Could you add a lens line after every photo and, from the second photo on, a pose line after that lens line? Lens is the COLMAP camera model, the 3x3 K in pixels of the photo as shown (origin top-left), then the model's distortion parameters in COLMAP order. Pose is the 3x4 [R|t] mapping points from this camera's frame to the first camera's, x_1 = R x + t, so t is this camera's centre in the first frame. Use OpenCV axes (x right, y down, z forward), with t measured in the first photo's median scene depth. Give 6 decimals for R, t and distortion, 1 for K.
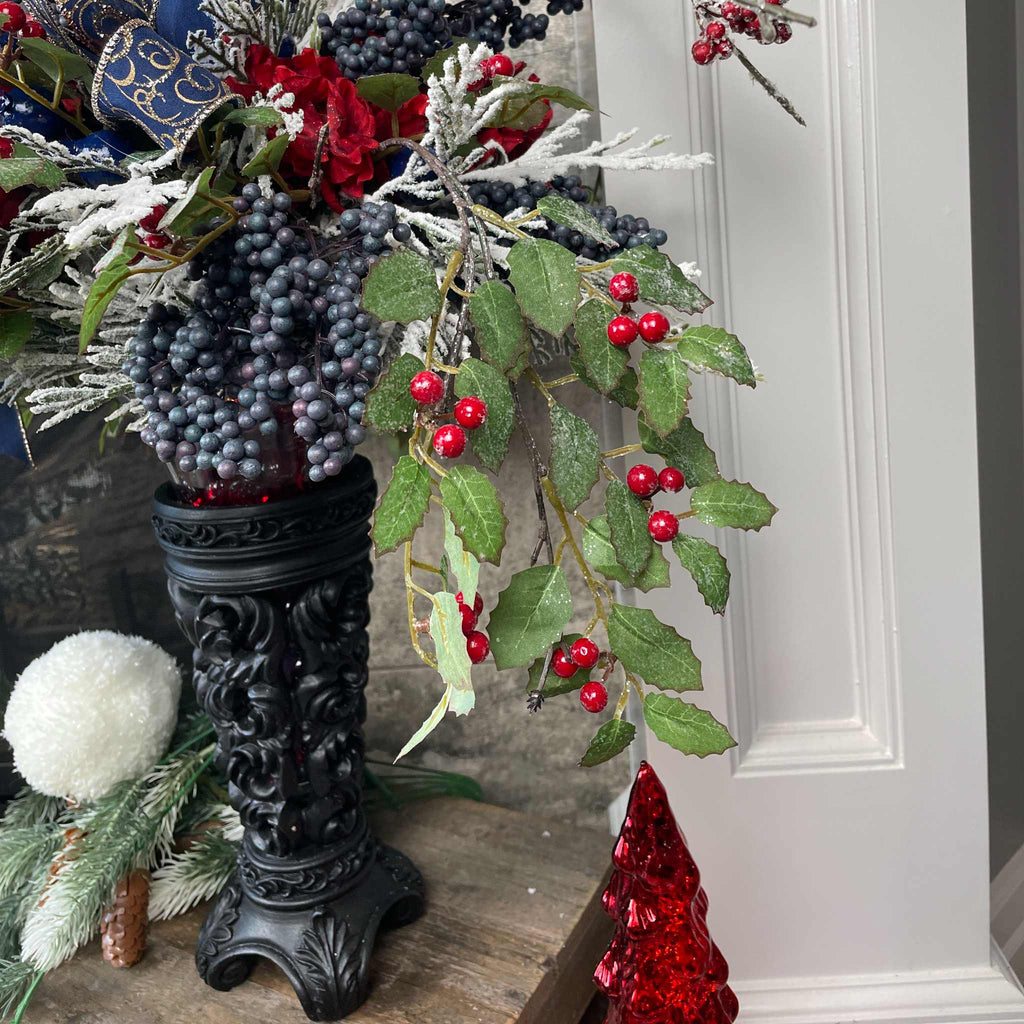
lens RADIAL K [[1038.4, 0, 497.6], [0, 1038.4, 324.9], [0, 0, 1]] dist [0.080989, -0.122756]
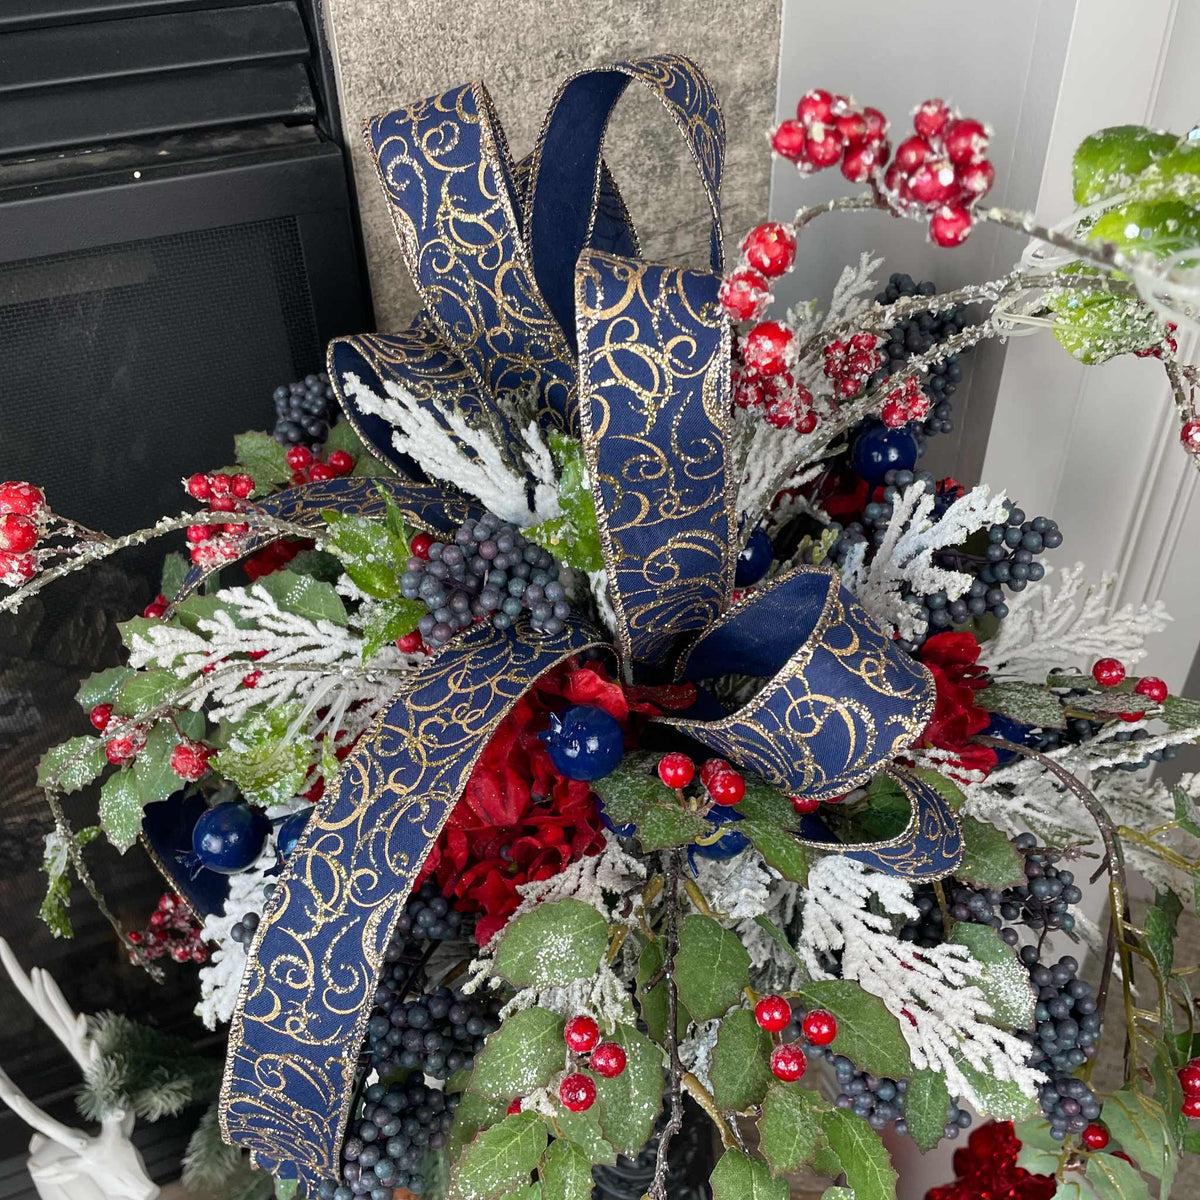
lens RADIAL K [[1225.7, 0, 590.3], [0, 1225.7, 670.4], [0, 0, 1]] dist [0.099339, -0.173923]
pose [[0.898777, -0.225361, 0.376047, -0.672785], [0.005012, 0.862987, 0.505201, -0.639463], [-0.438377, -0.452179, 0.776763, 0.265077]]
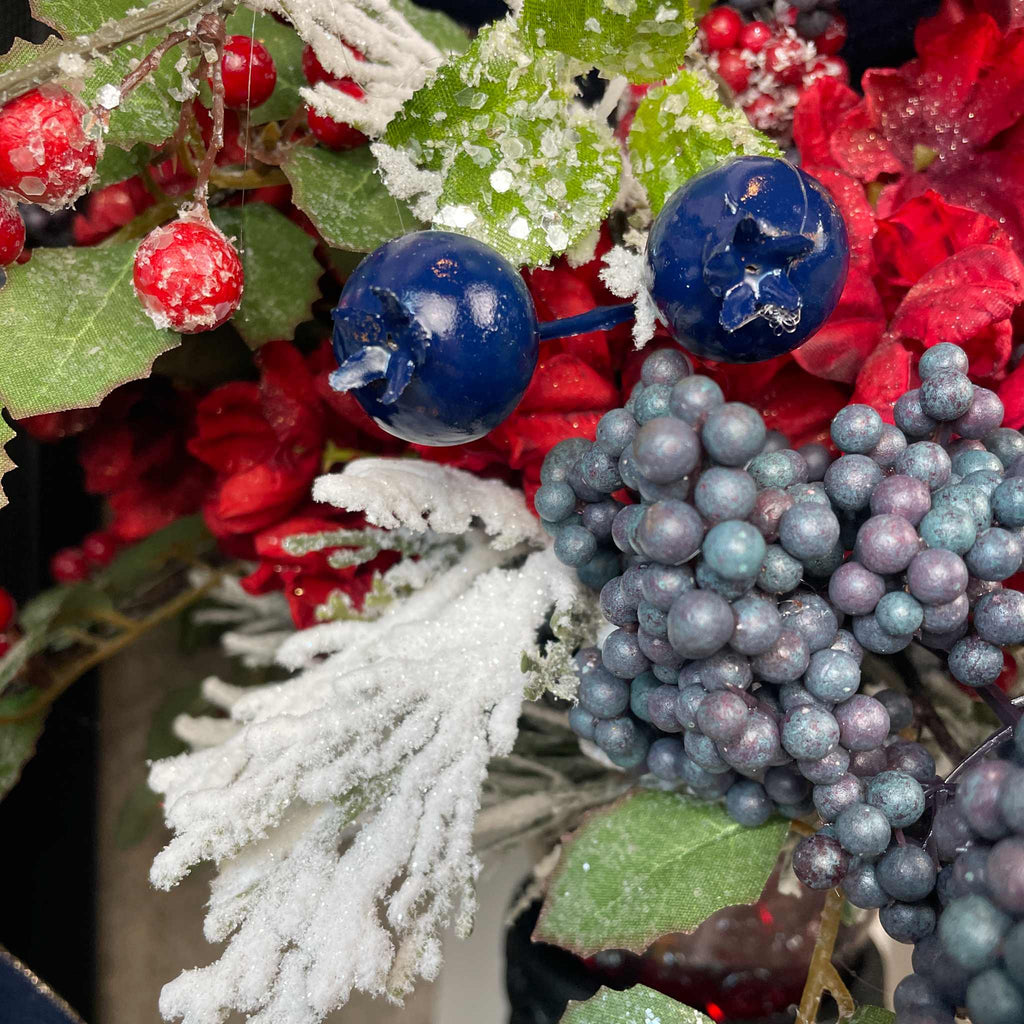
lens RADIAL K [[1086.3, 0, 511.8], [0, 1086.3, 564.0], [0, 0, 1]] dist [0.012138, -0.003462]
pose [[0.517047, -0.004682, 0.855944, -0.816549], [-0.006203, 0.999938, 0.009216, -0.055013], [-0.855934, -0.010074, 0.516986, 0.837058]]
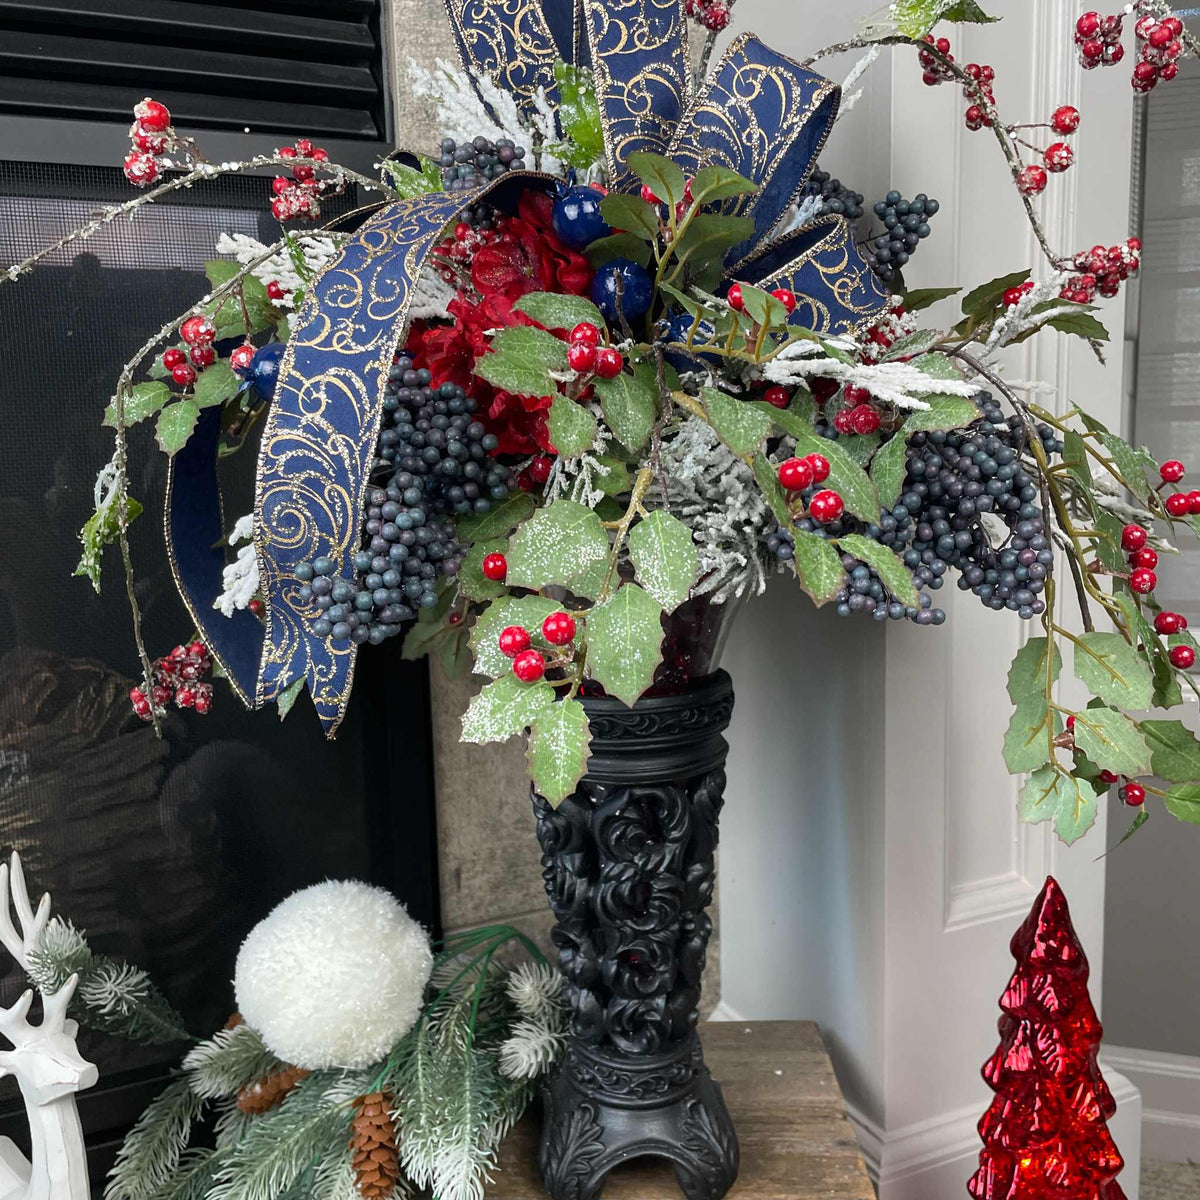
lens RADIAL K [[1222.4, 0, 609.7], [0, 1222.4, 605.2], [0, 0, 1]] dist [0.095907, -0.153571]
pose [[0.879897, -0.005373, 0.475134, -0.843087], [0.011362, 0.999888, -0.009733, 0.094469], [-0.475028, 0.013962, 0.879860, -0.021244]]
